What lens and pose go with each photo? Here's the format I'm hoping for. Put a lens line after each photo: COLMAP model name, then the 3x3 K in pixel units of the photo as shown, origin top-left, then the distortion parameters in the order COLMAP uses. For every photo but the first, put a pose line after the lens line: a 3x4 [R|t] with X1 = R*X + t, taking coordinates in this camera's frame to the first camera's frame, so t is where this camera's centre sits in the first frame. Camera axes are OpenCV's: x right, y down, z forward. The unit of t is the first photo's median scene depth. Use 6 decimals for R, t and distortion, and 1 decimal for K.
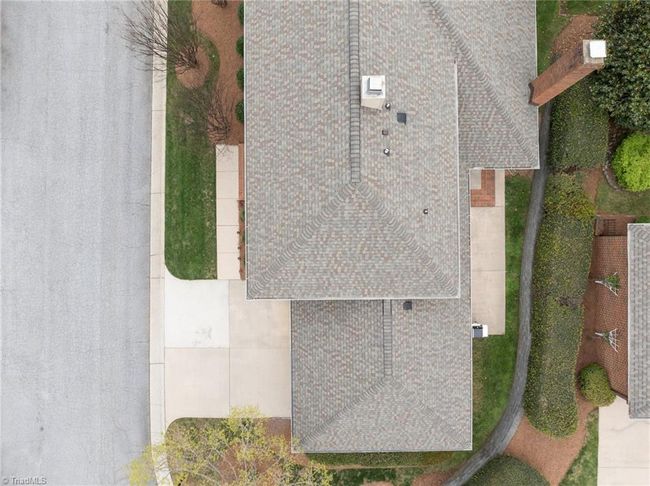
lens RADIAL K [[447.2, 0, 325.0], [0, 447.2, 243.0], [0, 0, 1]] dist [-0.036783, 0.003973]
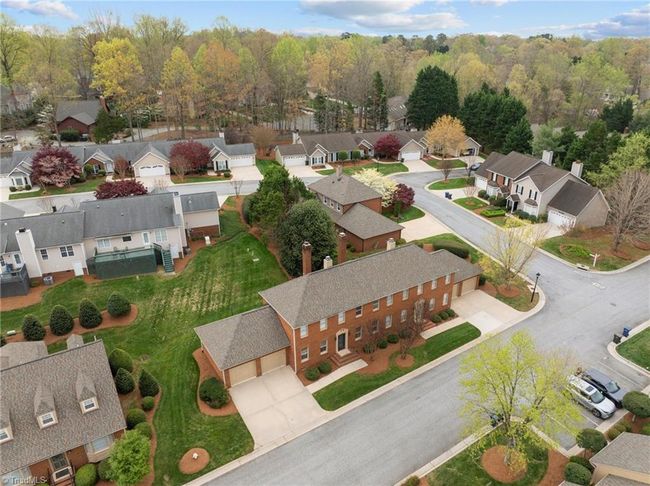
lens RADIAL K [[447.2, 0, 325.0], [0, 447.2, 243.0], [0, 0, 1]] dist [-0.036783, 0.003973]
pose [[-0.523636, -0.357852, 0.773141, -1.508820], [0.851942, -0.220335, 0.475023, -1.574424], [0.000362, 0.907411, 0.420244, -0.363058]]
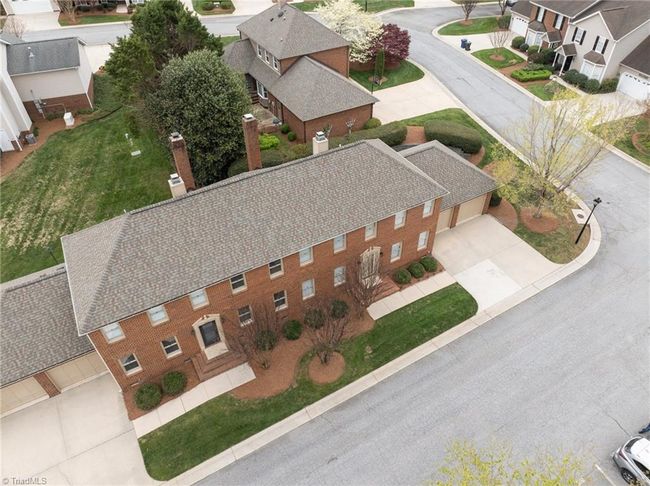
lens RADIAL K [[447.2, 0, 325.0], [0, 447.2, 243.0], [0, 0, 1]] dist [-0.036783, 0.003973]
pose [[-0.482030, -0.589959, 0.647763, -0.845929], [0.876064, -0.335194, 0.346636, -0.689008], [0.012625, 0.734570, 0.678415, -0.001157]]
